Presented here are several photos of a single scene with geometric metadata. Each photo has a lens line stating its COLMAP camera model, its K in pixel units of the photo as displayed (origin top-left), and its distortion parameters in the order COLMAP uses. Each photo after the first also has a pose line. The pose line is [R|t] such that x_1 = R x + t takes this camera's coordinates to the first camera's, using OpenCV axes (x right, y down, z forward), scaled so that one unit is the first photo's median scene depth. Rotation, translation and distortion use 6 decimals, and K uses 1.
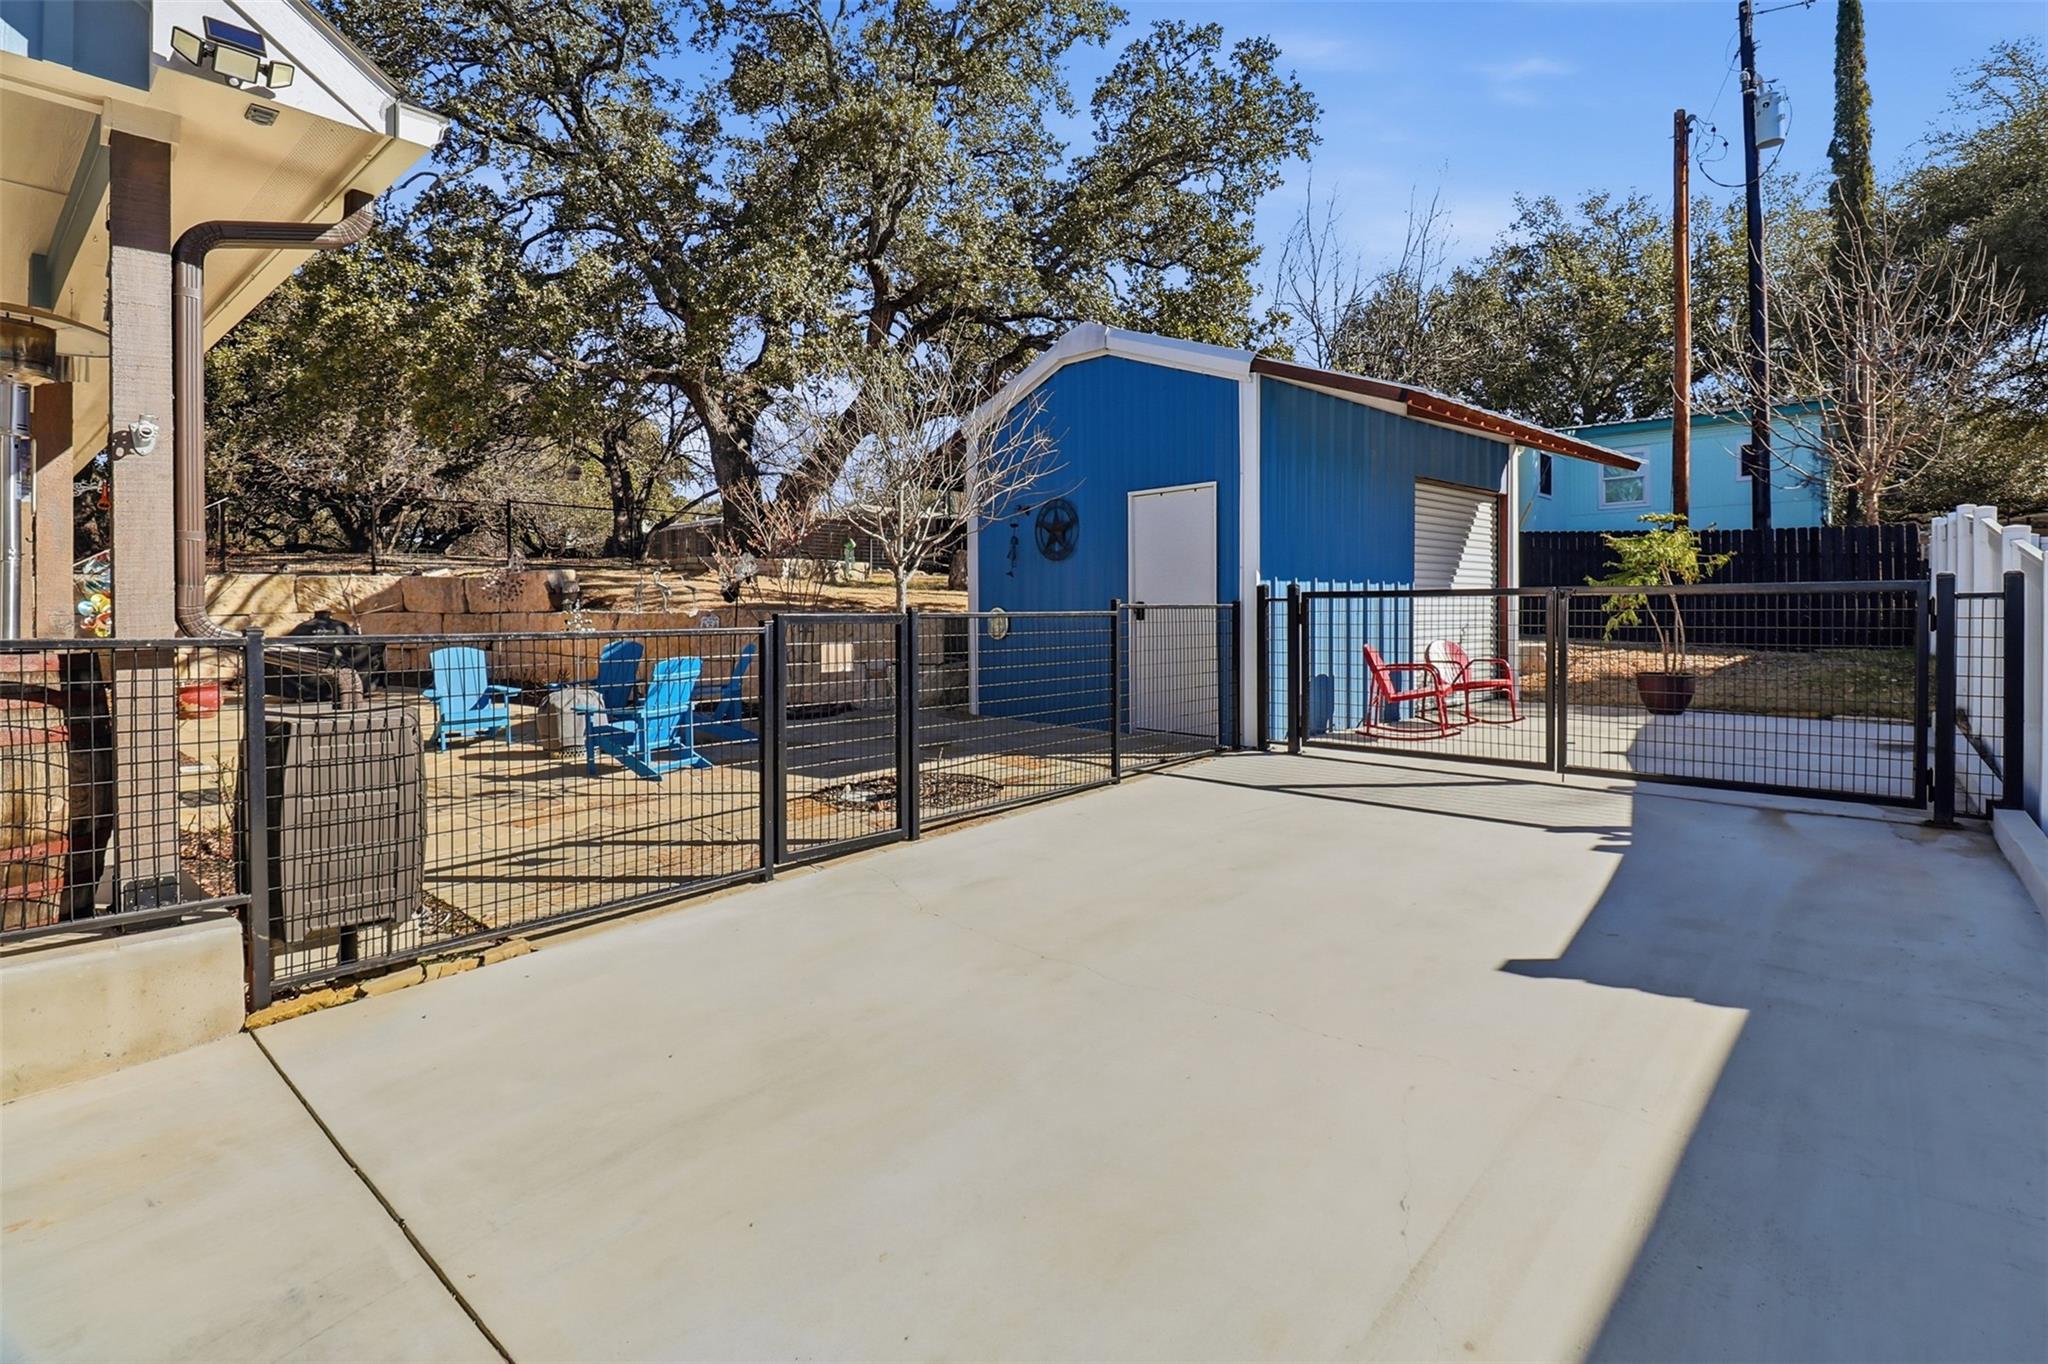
lens RADIAL K [[983.0, 0, 1016.2], [0, 983.0, 607.6], [0, 0, 1]] dist [-0.004682, -0.010610]
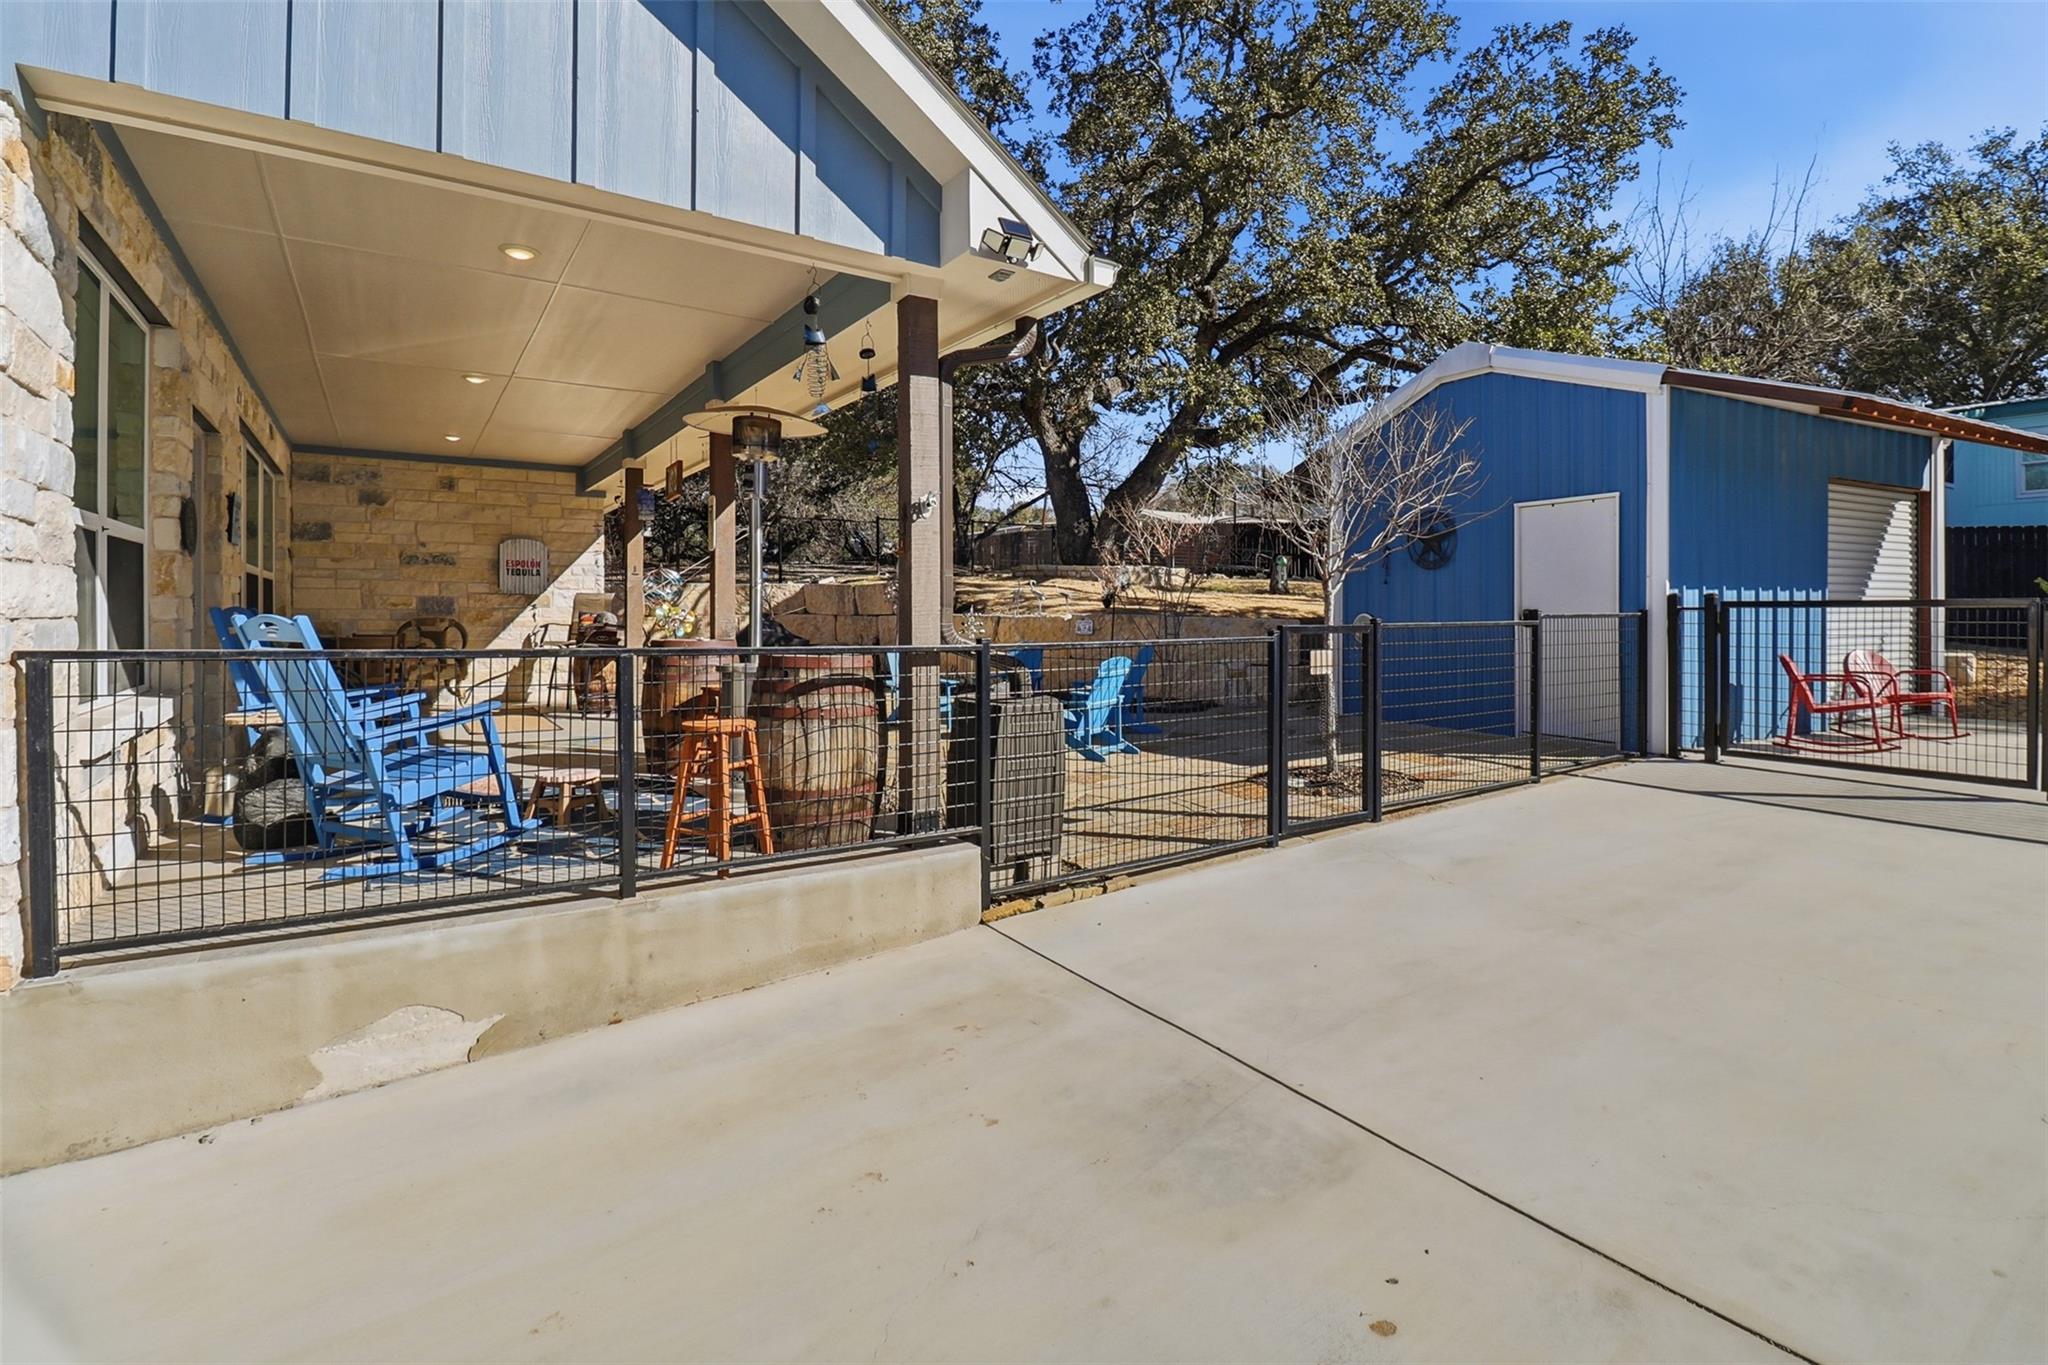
lens RADIAL K [[983.0, 0, 954.2], [0, 983.0, 603.5], [0, 0, 1]] dist [-0.004682, -0.010610]
pose [[0.964087, 0.001224, -0.265585, -0.168334], [-0.001183, 0.999999, 0.000314, -0.011117], [0.265585, 0.000011, 0.964088, -0.143473]]
